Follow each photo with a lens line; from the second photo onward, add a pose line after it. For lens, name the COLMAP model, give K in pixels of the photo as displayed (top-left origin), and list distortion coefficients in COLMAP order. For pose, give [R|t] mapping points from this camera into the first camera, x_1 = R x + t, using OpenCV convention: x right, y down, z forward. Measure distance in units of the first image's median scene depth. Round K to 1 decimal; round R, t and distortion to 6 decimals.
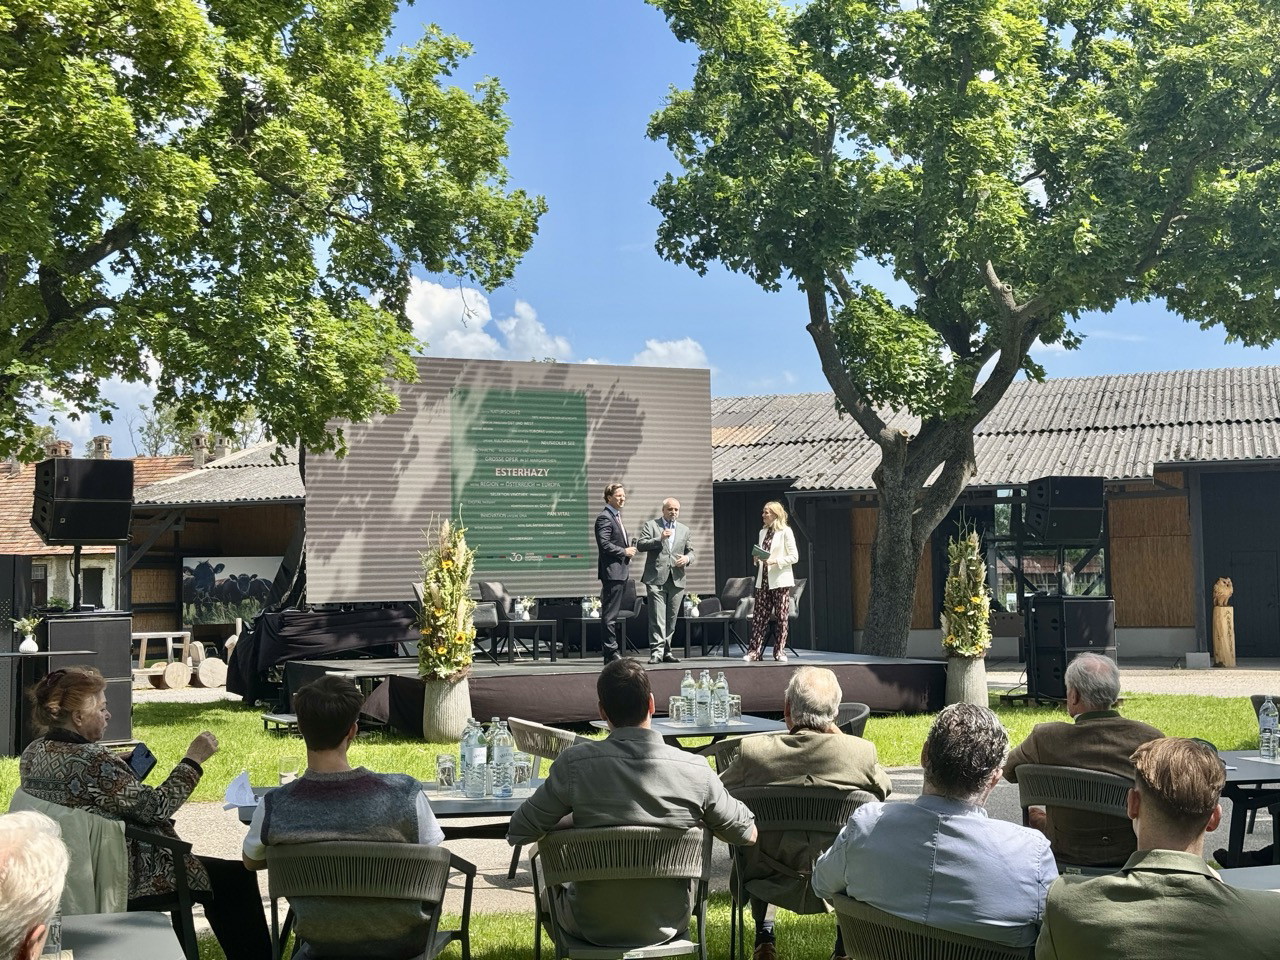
lens RADIAL K [[1763.2, 0, 640.0], [0, 1763.2, 480.0], [0, 0, 1]] dist [-0.023857, -0.012334]
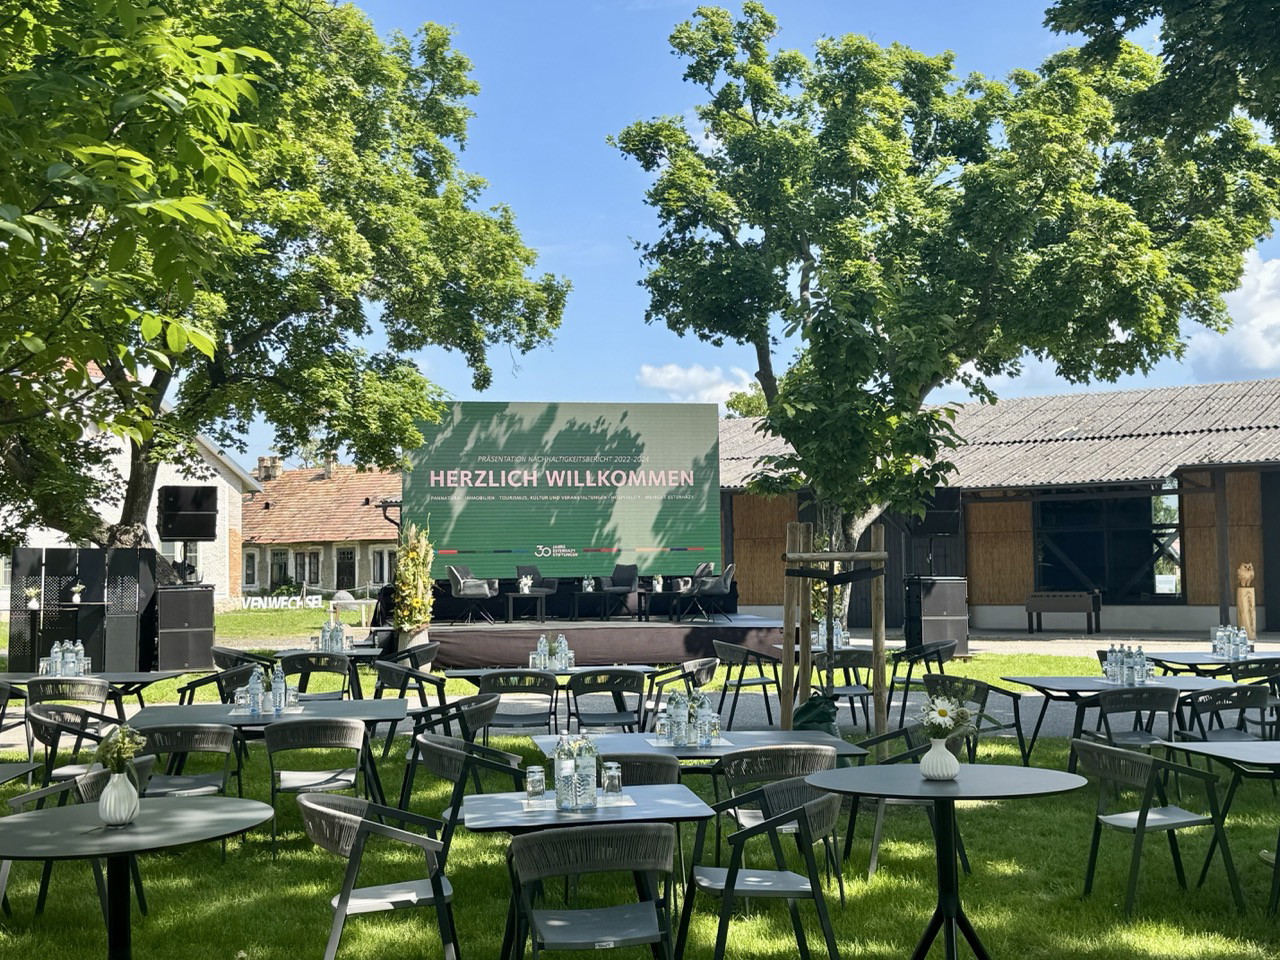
lens RADIAL K [[1649.0, 0, 640.0], [0, 1649.0, 480.0], [0, 0, 1]] dist [0.017642, 0.001031]
pose [[0.969445, -0.009552, -0.245123, 0.336518], [0.011786, 0.999901, 0.007650, -0.018456], [0.245026, -0.010305, 0.969462, -0.236179]]
